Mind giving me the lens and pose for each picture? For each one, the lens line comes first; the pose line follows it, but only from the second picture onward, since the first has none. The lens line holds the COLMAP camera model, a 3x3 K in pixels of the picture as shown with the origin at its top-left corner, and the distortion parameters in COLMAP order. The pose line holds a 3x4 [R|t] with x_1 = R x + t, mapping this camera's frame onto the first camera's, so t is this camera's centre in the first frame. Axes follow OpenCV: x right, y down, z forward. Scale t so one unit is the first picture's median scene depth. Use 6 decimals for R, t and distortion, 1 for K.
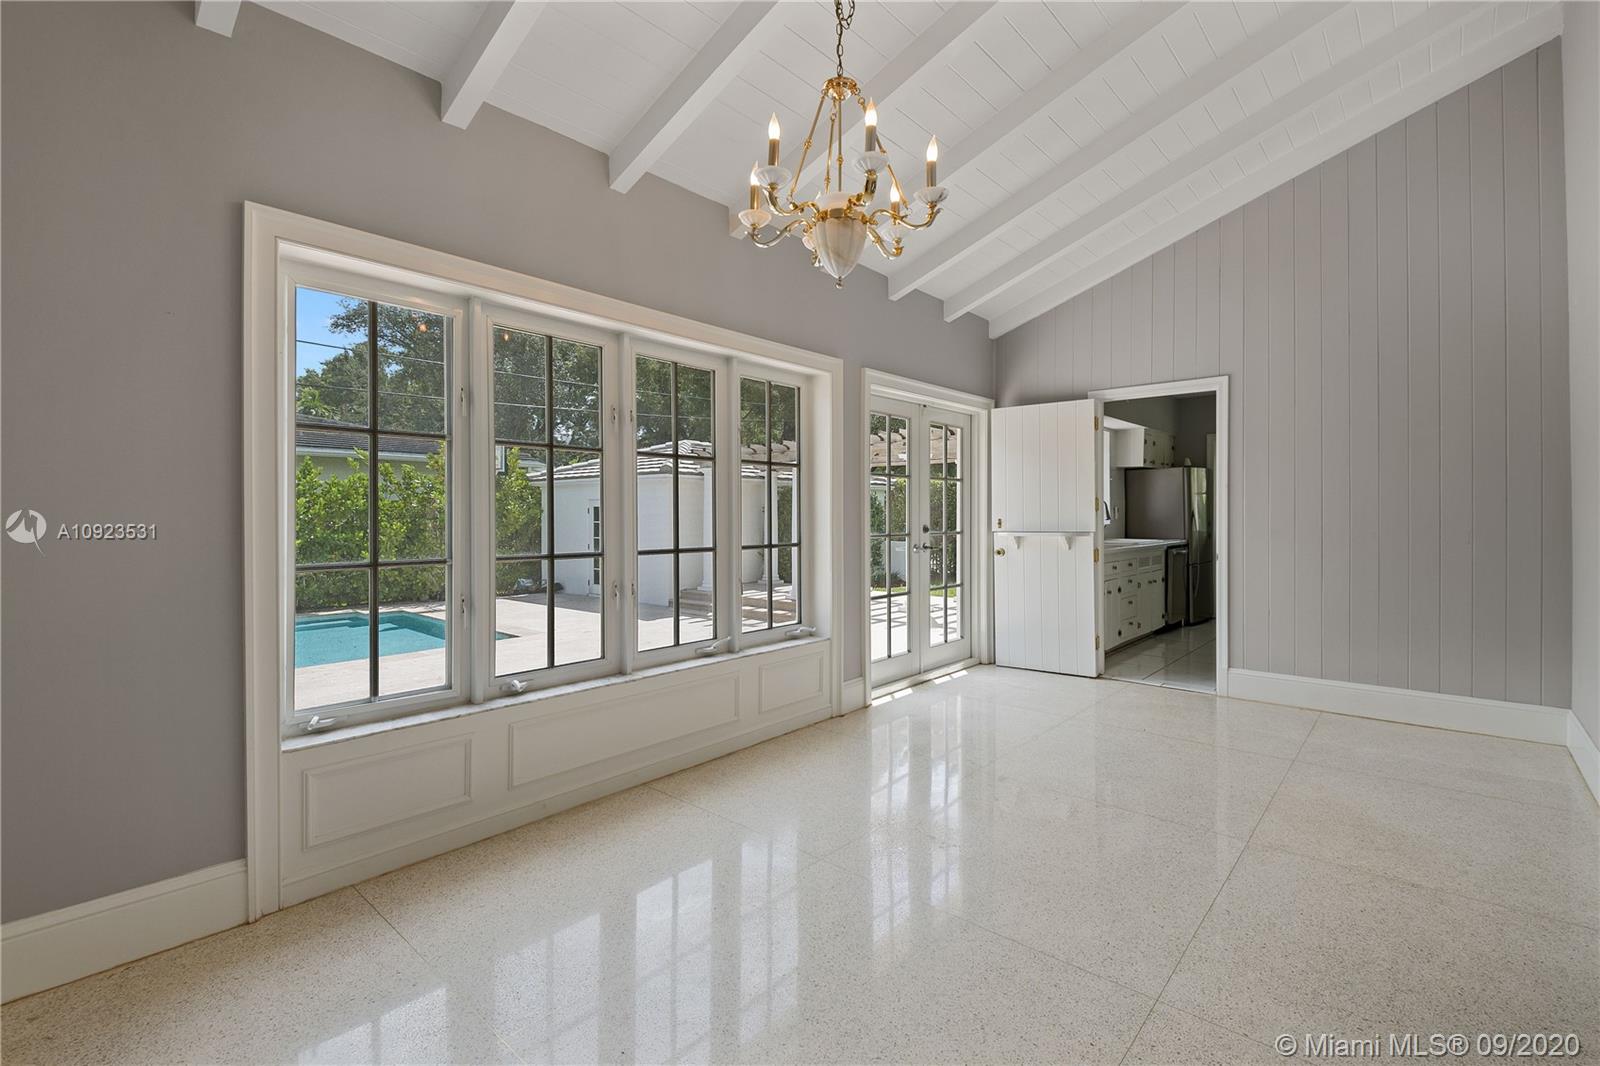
lens RADIAL K [[712.4, 0, 790.9], [0, 712.4, 520.9], [0, 0, 1]] dist [0.011246, -0.000200]
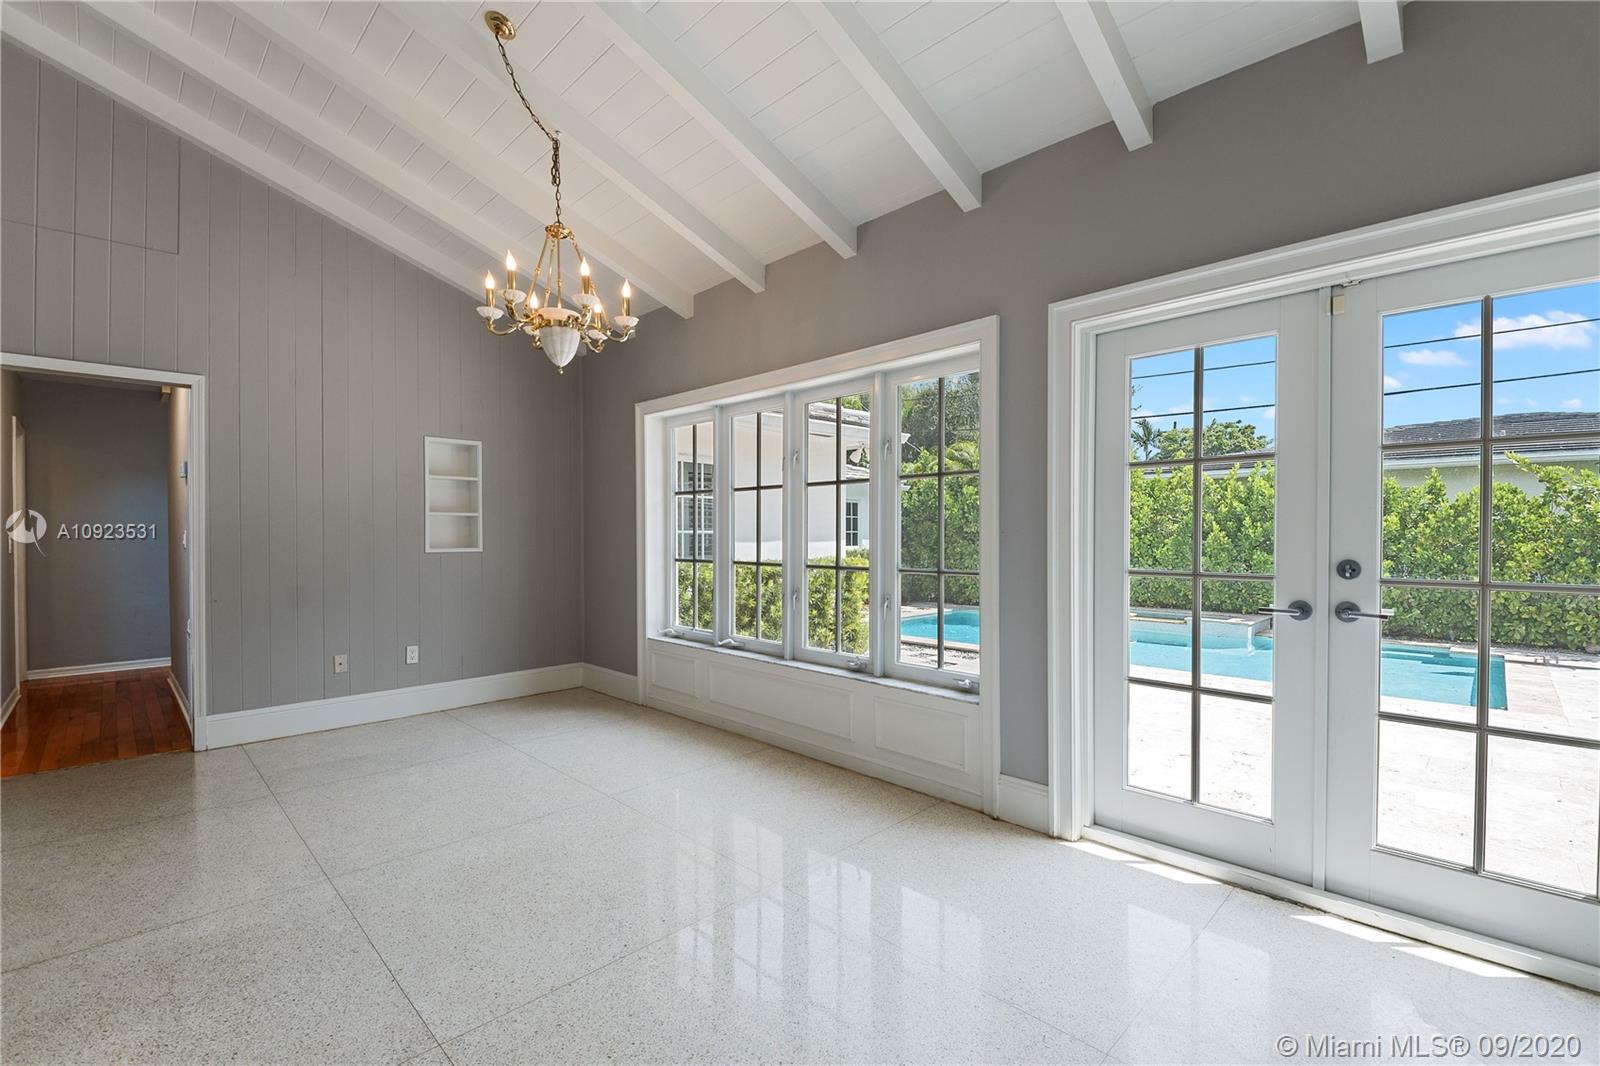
lens RADIAL K [[690.4, 0, 806.9], [0, 690.4, 541.9], [0, 0, 1]] dist [0.053636, -0.040397]
pose [[-0.059251, 0.011568, -0.998176, 0.918812], [-0.007145, 0.999902, 0.012012, -0.010948], [0.998218, 0.007843, -0.059163, 1.012549]]
